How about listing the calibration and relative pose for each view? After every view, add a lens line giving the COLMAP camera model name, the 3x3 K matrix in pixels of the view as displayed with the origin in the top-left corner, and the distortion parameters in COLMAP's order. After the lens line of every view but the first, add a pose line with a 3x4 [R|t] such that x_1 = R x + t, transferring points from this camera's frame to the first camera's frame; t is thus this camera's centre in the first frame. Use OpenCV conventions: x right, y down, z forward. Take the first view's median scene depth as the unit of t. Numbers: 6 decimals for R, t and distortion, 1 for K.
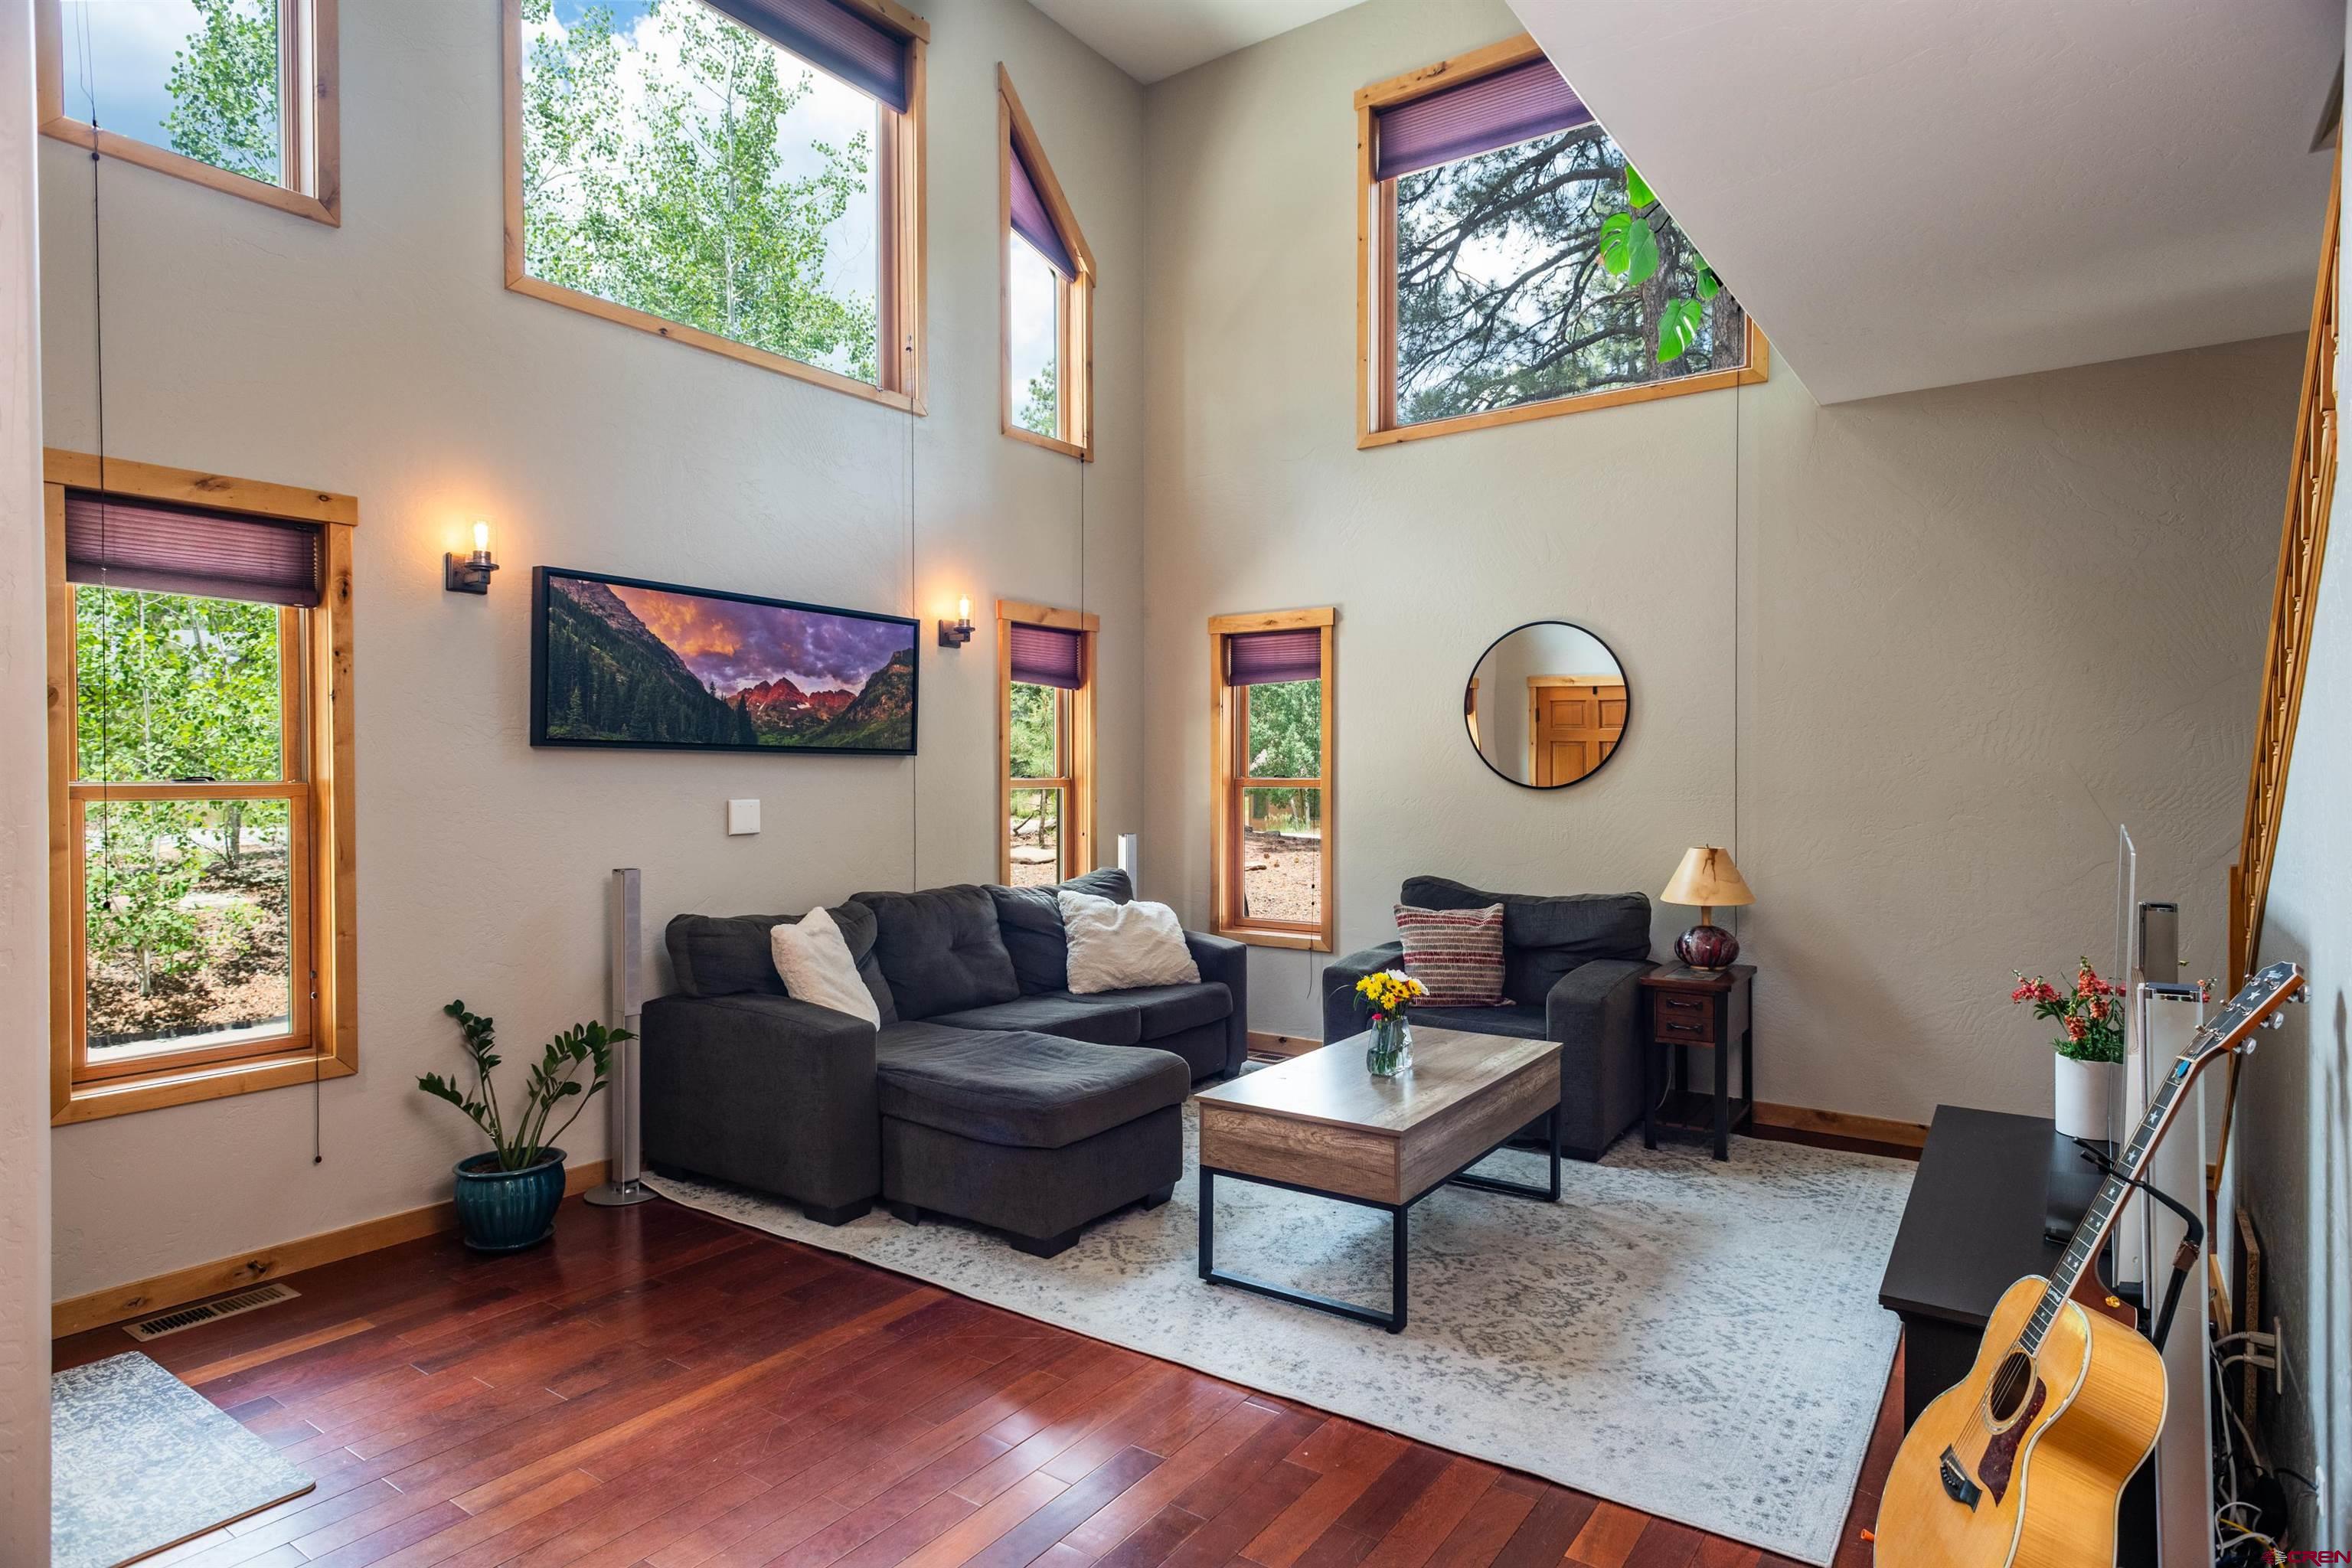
lens RADIAL K [[1267.6, 0, 1176.0], [0, 1267.6, 784.0], [0, 0, 1]] dist [0.008810, 0.000266]
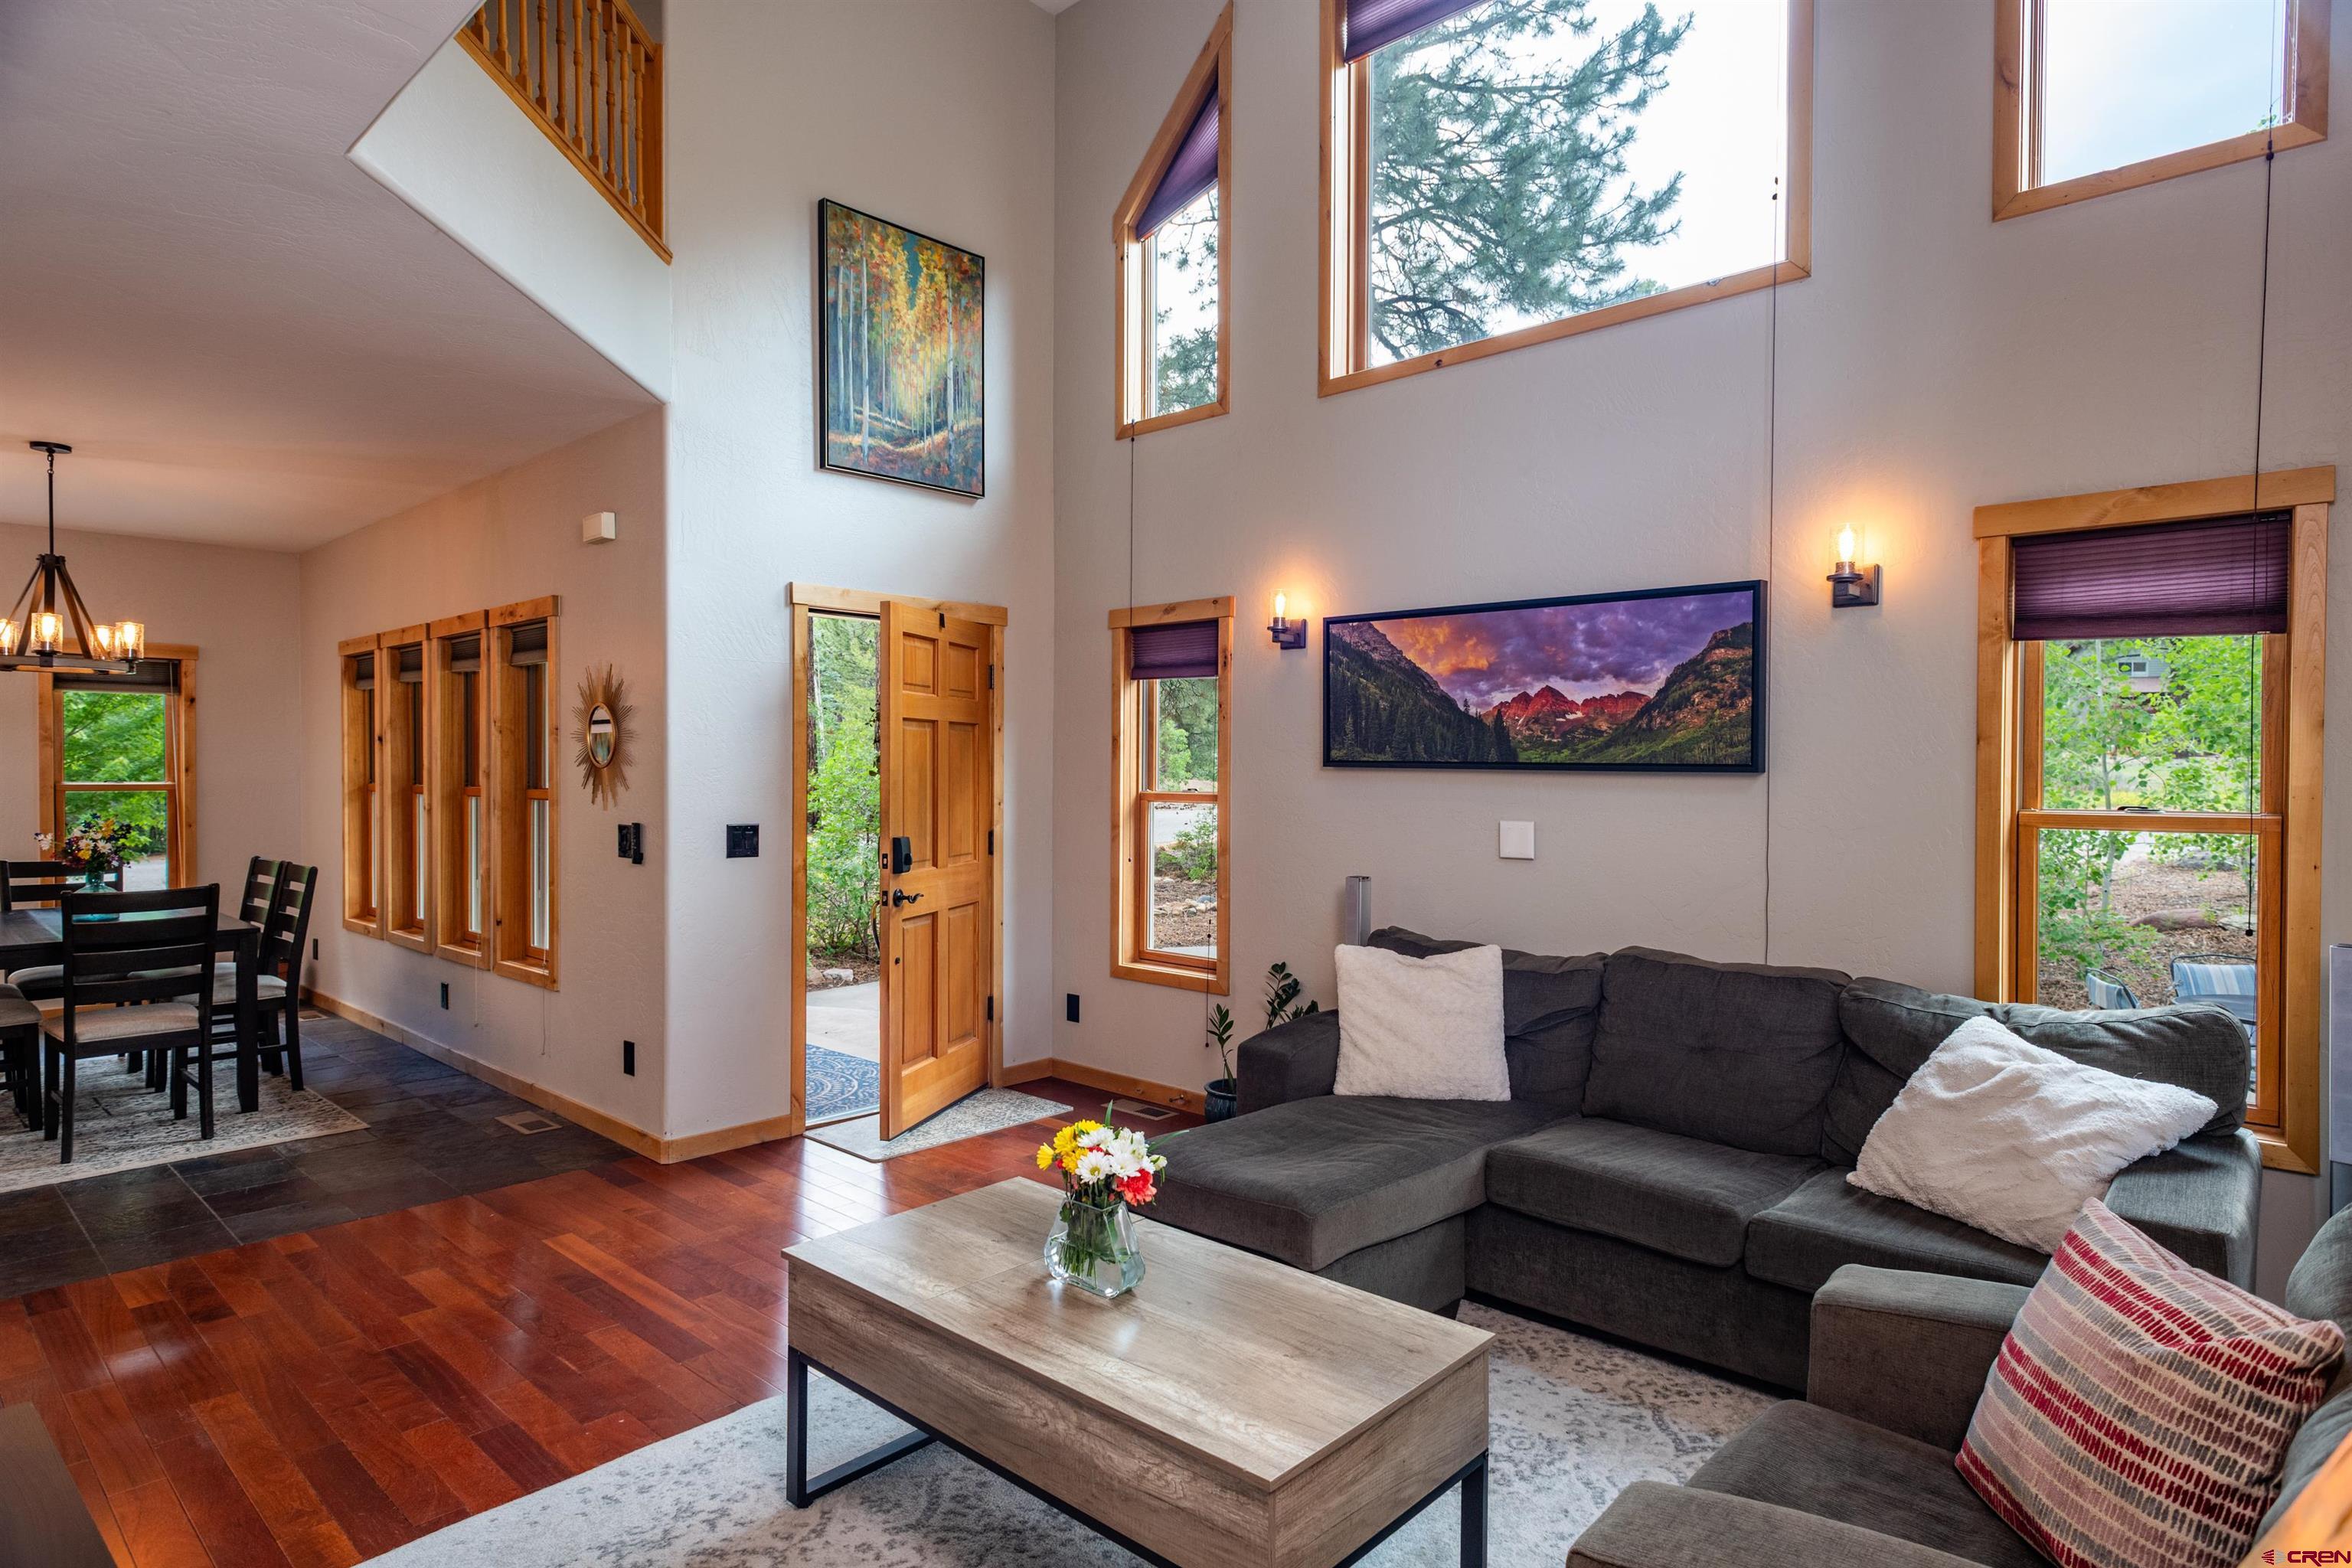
lens RADIAL K [[1267.6, 0, 1176.0], [0, 1267.6, 784.0], [0, 0, 1]] dist [0.008810, 0.000266]
pose [[-0.124992, 0.006431, -0.992137, 0.592193], [-0.017152, 0.999816, 0.008642, -0.018329], [0.992009, 0.018097, -0.124859, 0.844417]]
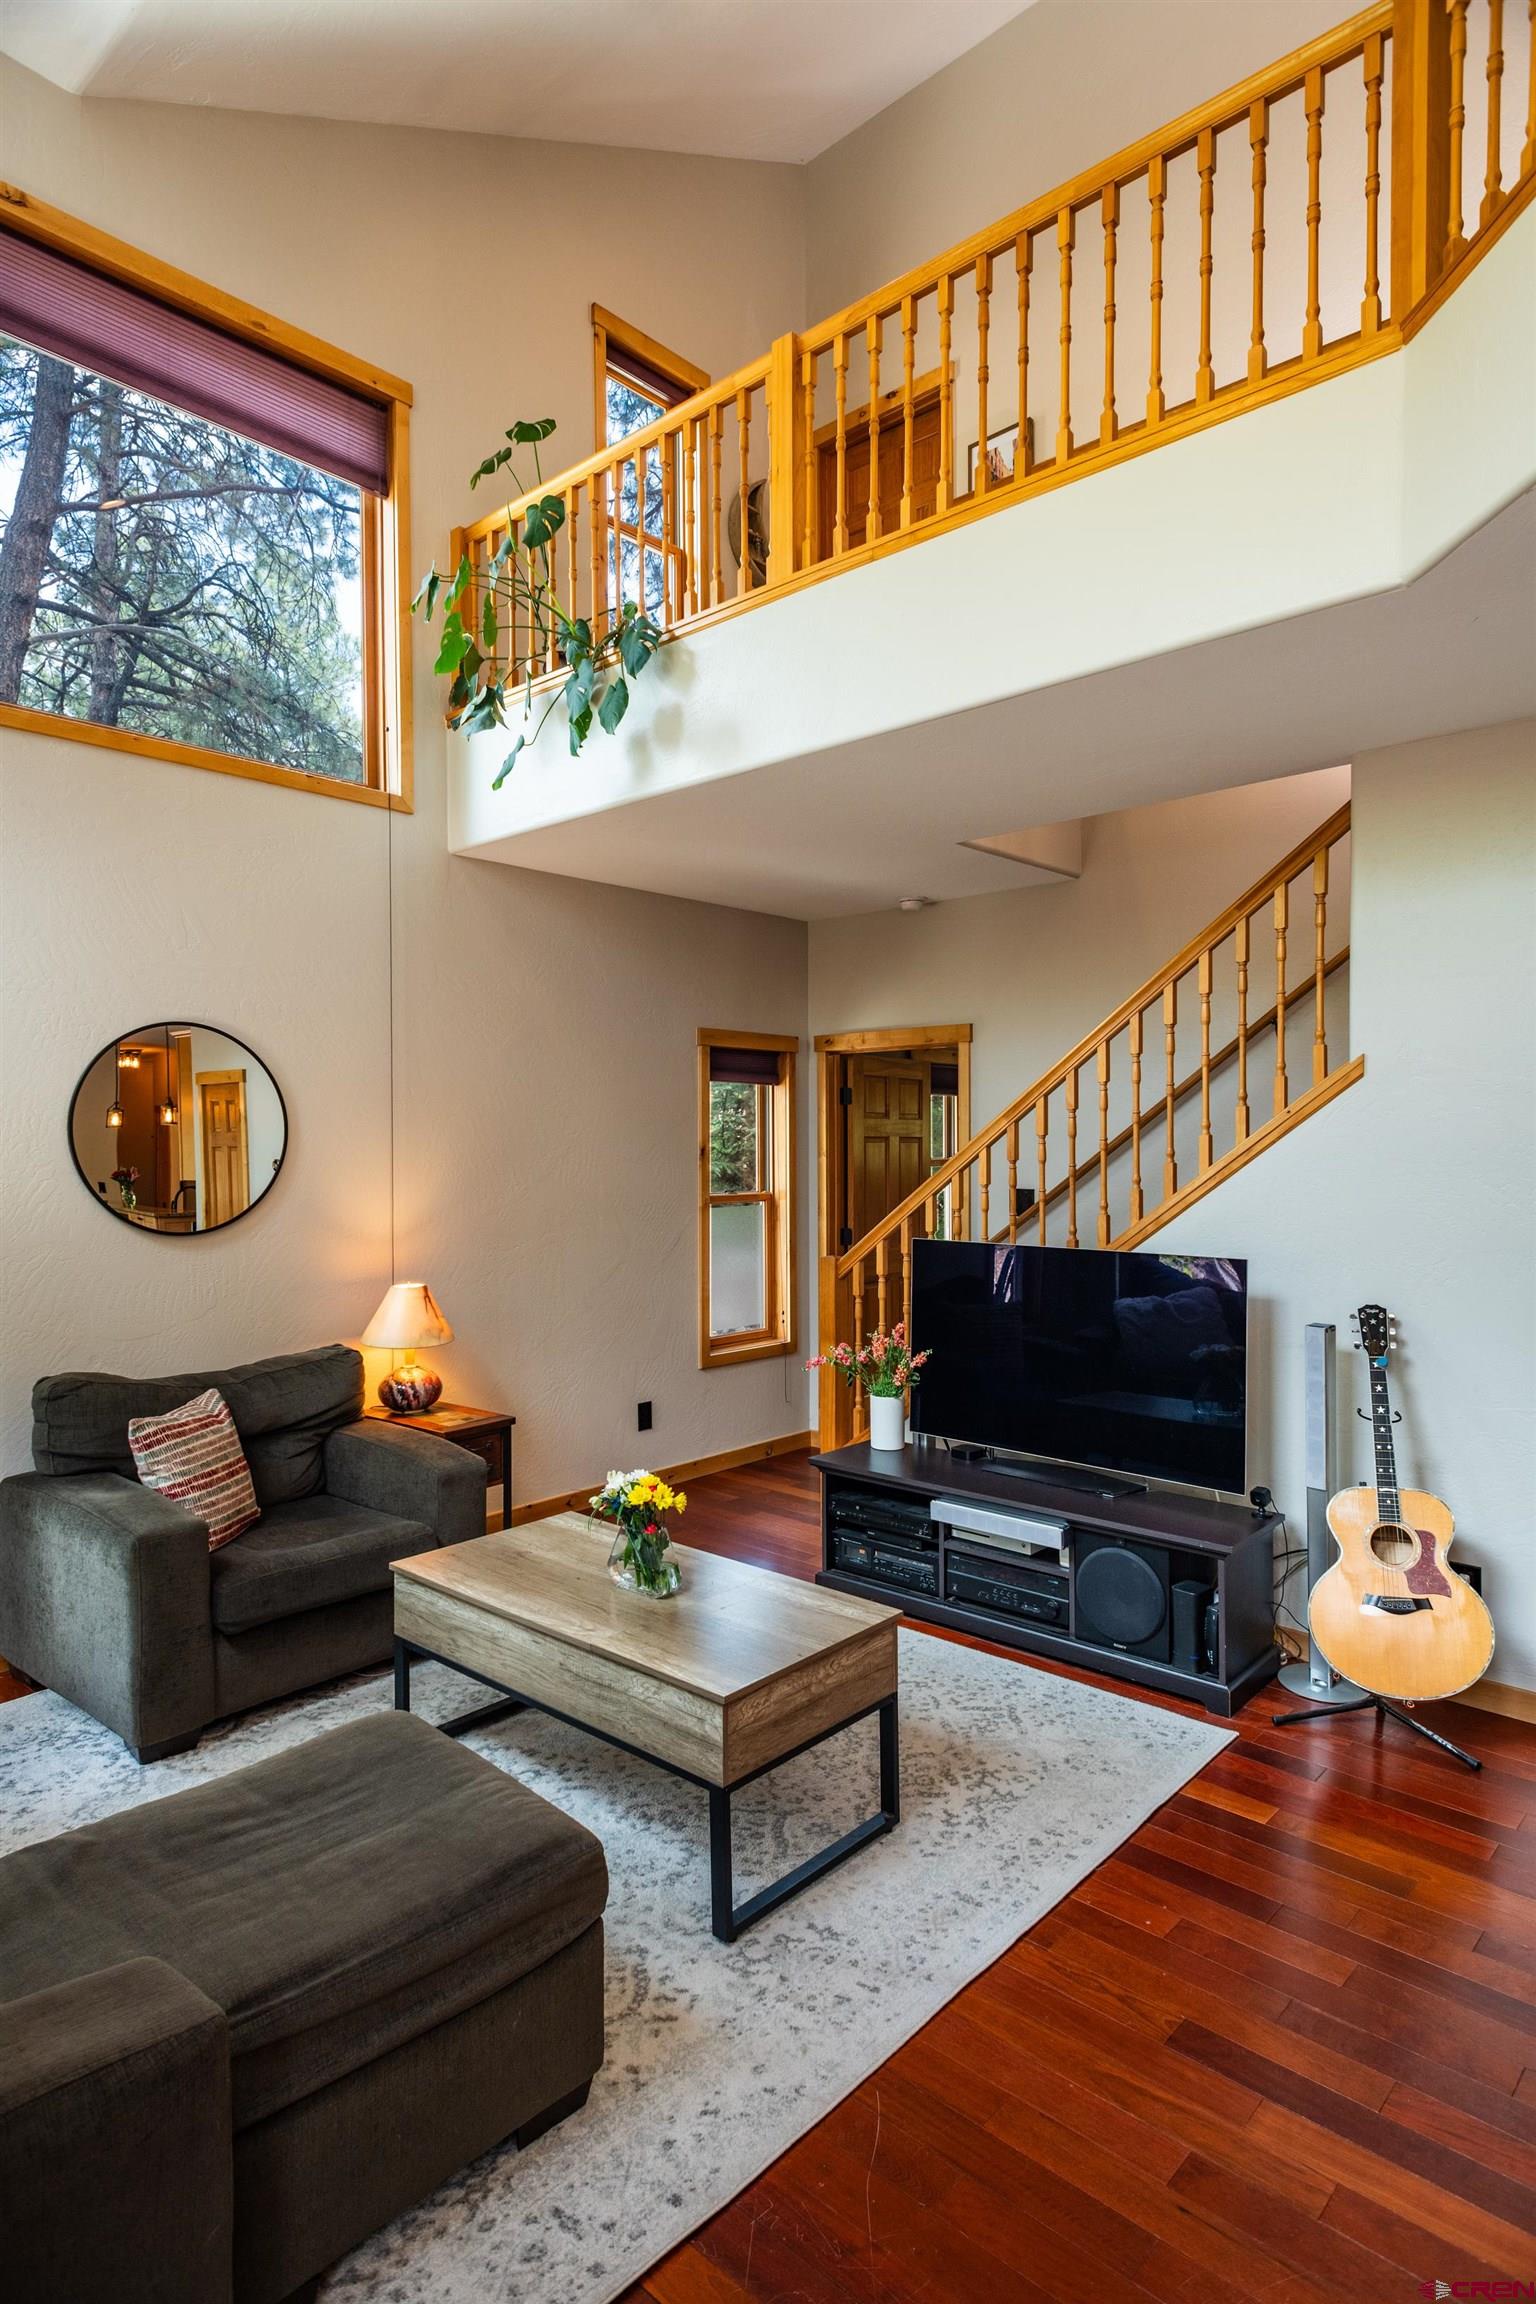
lens RADIAL K [[1265.9, 0, 768.0], [0, 1265.9, 1152.0], [0, 0, 1]] dist [0.002944, 0.000583]
pose [[0.130790, -0.013772, 0.991314, -0.493494], [0.013739, 0.999833, 0.012078, -0.056131], [-0.991315, 0.012040, 0.130957, 0.612320]]
